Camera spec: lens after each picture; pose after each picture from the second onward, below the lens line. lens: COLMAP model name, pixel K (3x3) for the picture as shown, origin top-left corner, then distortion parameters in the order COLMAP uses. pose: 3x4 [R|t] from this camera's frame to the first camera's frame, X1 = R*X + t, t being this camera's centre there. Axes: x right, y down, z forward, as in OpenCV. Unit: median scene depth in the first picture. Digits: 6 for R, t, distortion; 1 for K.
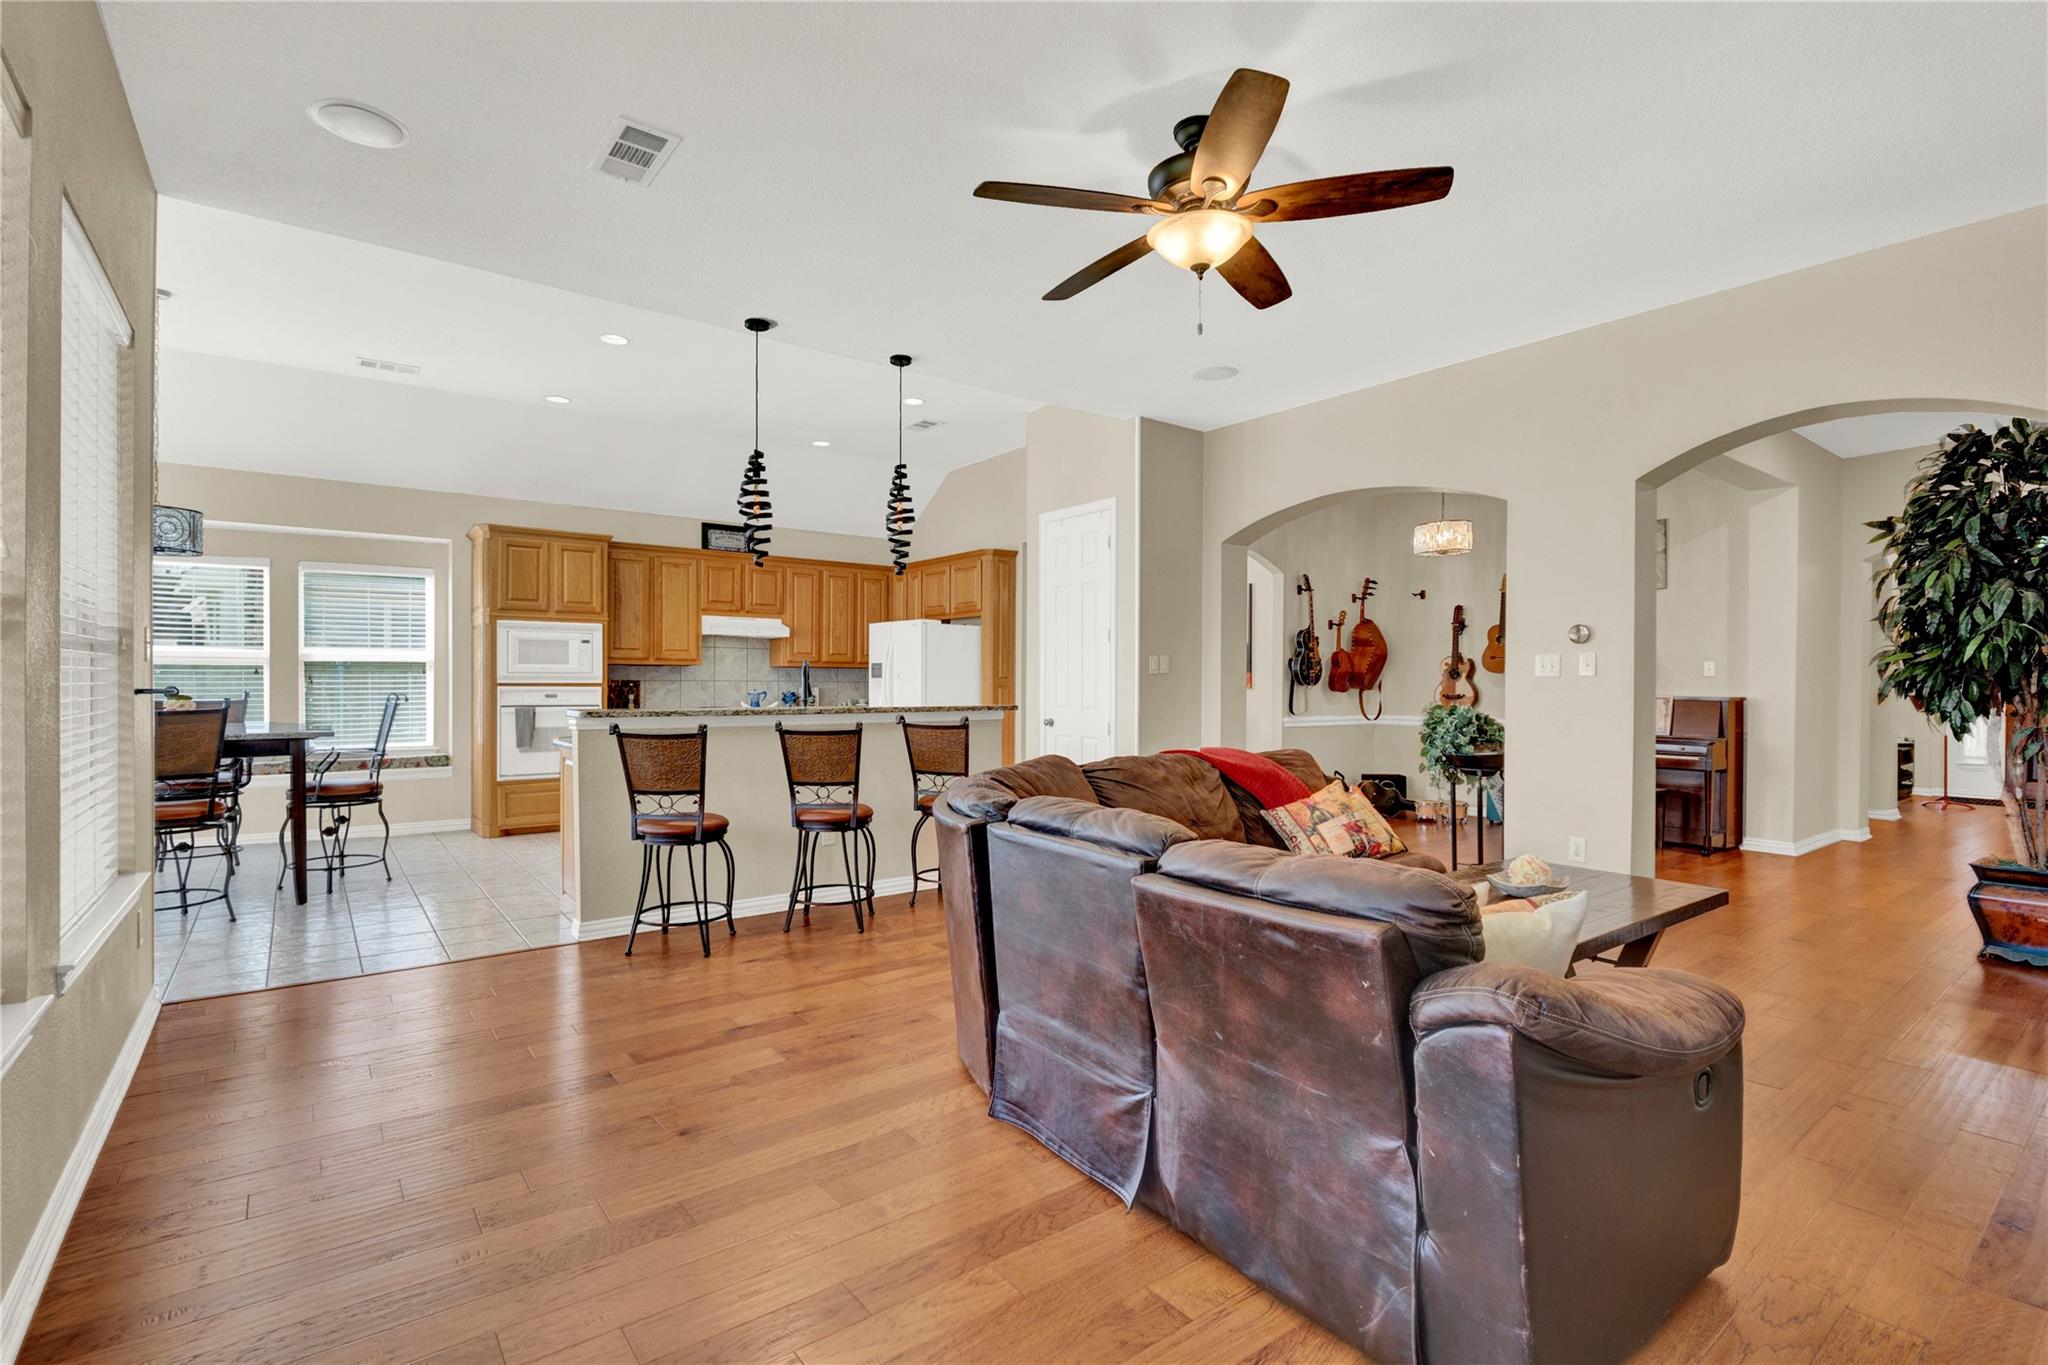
lens RADIAL K [[951.7, 0, 1042.4], [0, 951.7, 681.0], [0, 0, 1]] dist [0.001362, -0.005575]
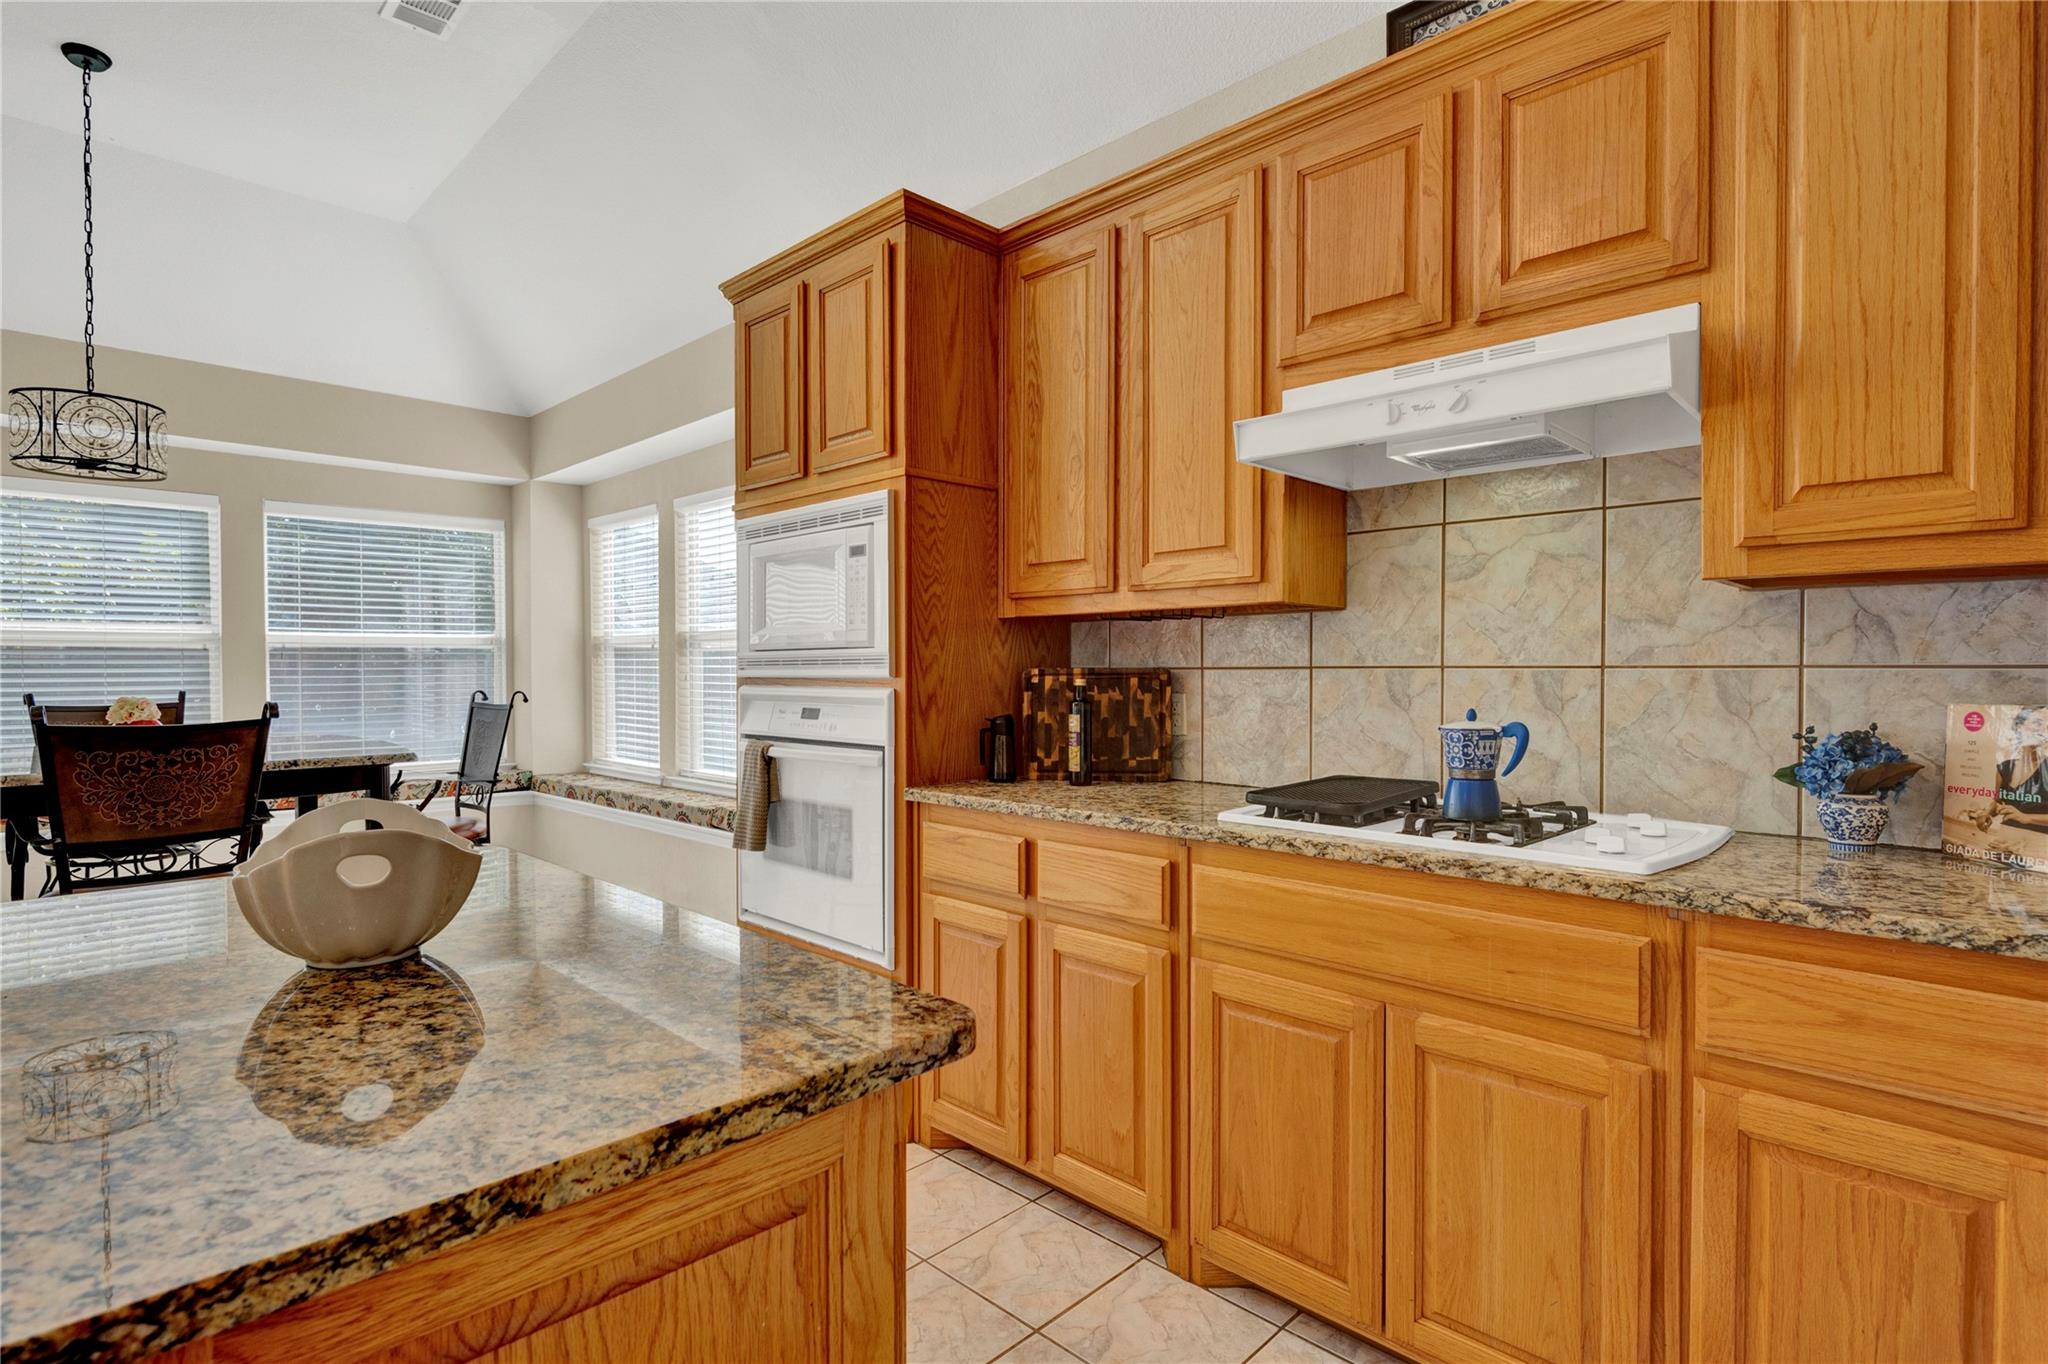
lens RADIAL K [[1020.4, 0, 1023.6], [0, 1020.4, 685.3], [0, 0, 1]] dist [0.003093, -0.004993]
pose [[0.122614, 0.009617, -0.992408, -0.120320], [0.004586, 0.999937, 0.010257, 0.001637], [0.992444, -0.005809, 0.122562, 0.975922]]
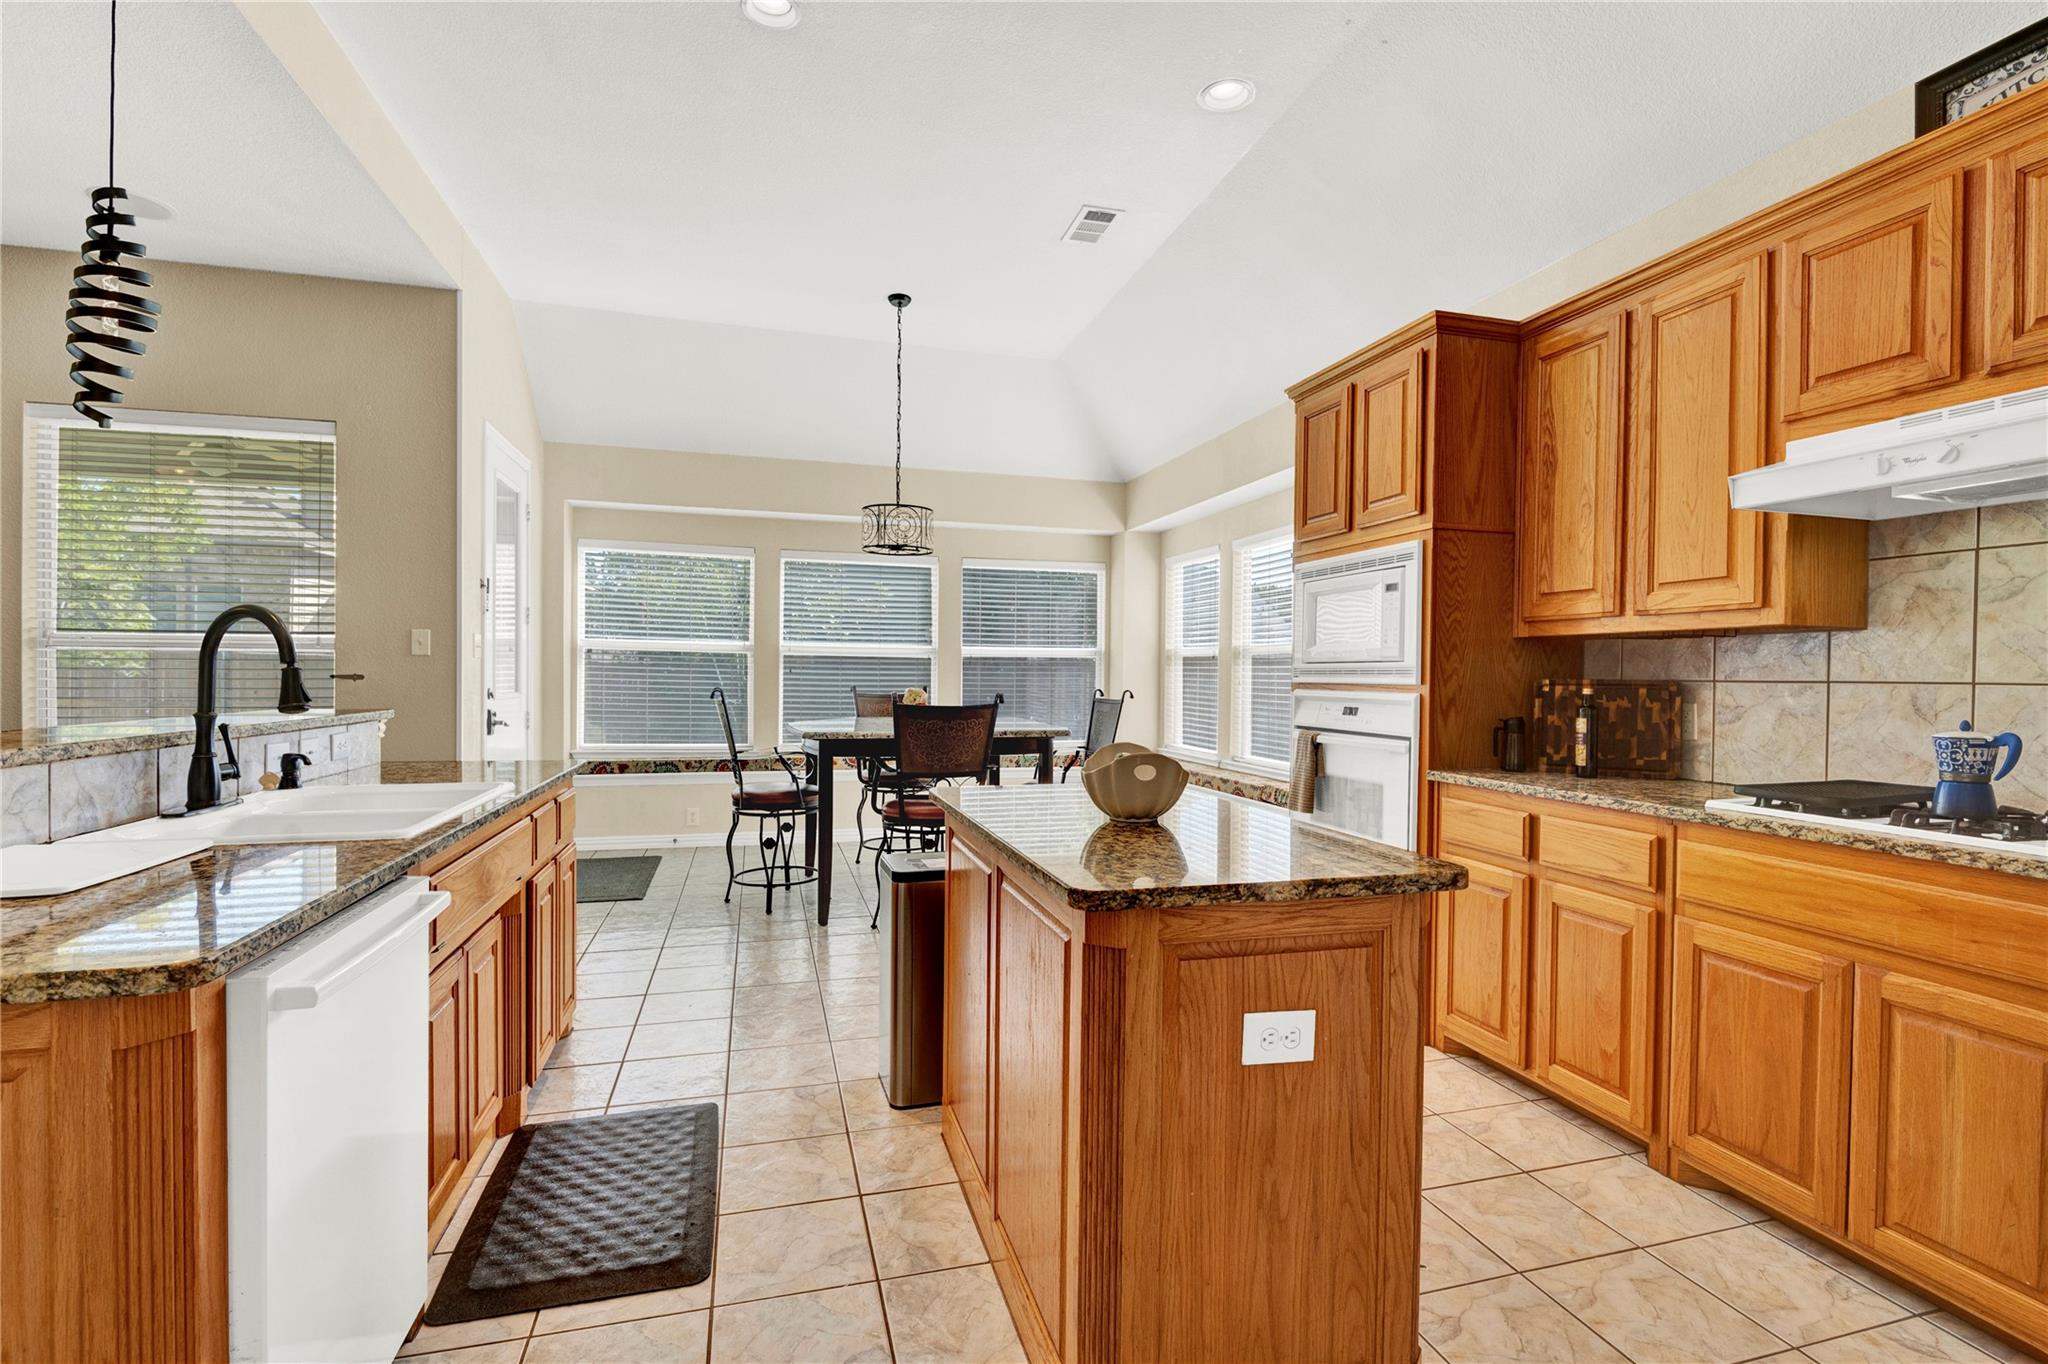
lens RADIAL K [[951.7, 0, 1023.9], [0, 951.7, 684.5], [0, 0, 1]] dist [0.001362, -0.005575]
pose [[-0.384705, 0.000024, -0.923039, -0.020772], [-0.011673, 0.999920, 0.004891, 0.002182], [0.922966, 0.012657, -0.384674, 0.974896]]
